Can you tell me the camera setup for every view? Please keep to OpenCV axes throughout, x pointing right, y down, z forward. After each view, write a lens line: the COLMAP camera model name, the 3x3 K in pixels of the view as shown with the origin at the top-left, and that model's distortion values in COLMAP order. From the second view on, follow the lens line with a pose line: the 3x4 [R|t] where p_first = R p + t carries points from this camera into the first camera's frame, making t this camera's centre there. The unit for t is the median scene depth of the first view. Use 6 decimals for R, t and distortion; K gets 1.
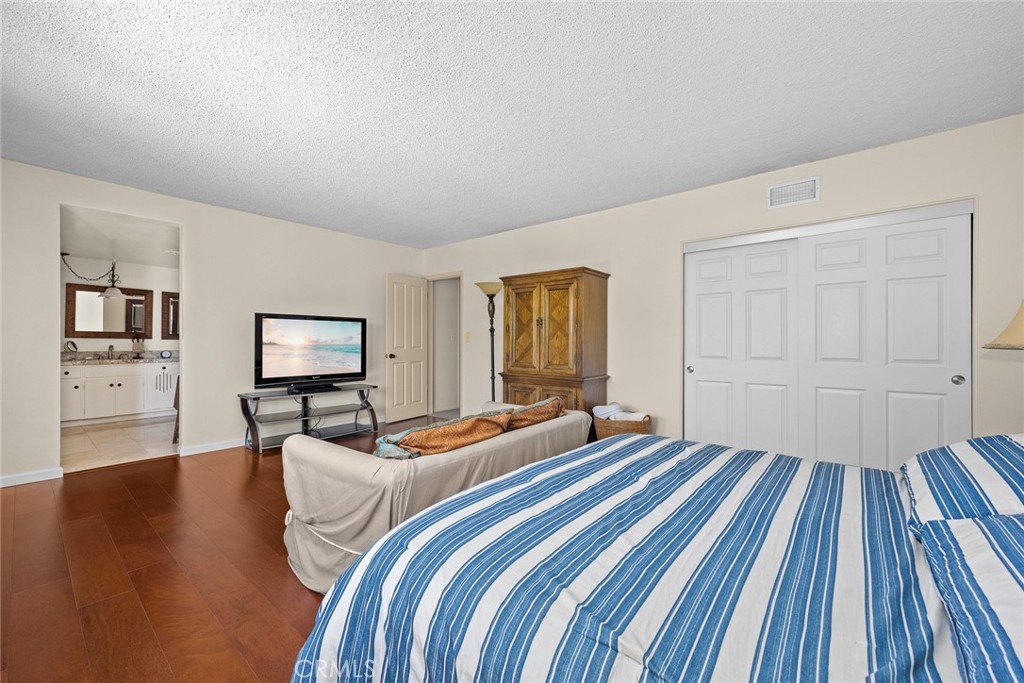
lens RADIAL K [[410.4, 0, 511.6], [0, 410.4, 345.4], [0, 0, 1]] dist [0.000294, 0.000180]
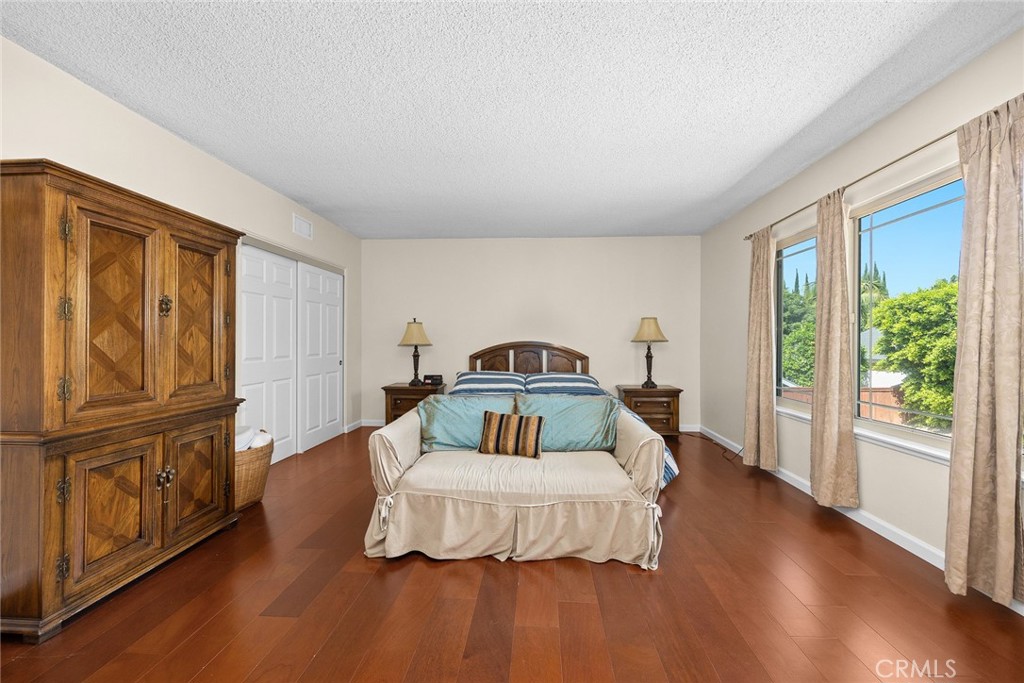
lens RADIAL K [[410.4, 0, 511.6], [0, 410.4, 345.4], [0, 0, 1]] dist [0.000294, 0.000180]
pose [[-0.585099, 0.002691, 0.810958, -0.574246], [0.019672, 0.999747, 0.010876, -0.004846], [-0.810723, 0.022316, -0.585004, 0.949834]]
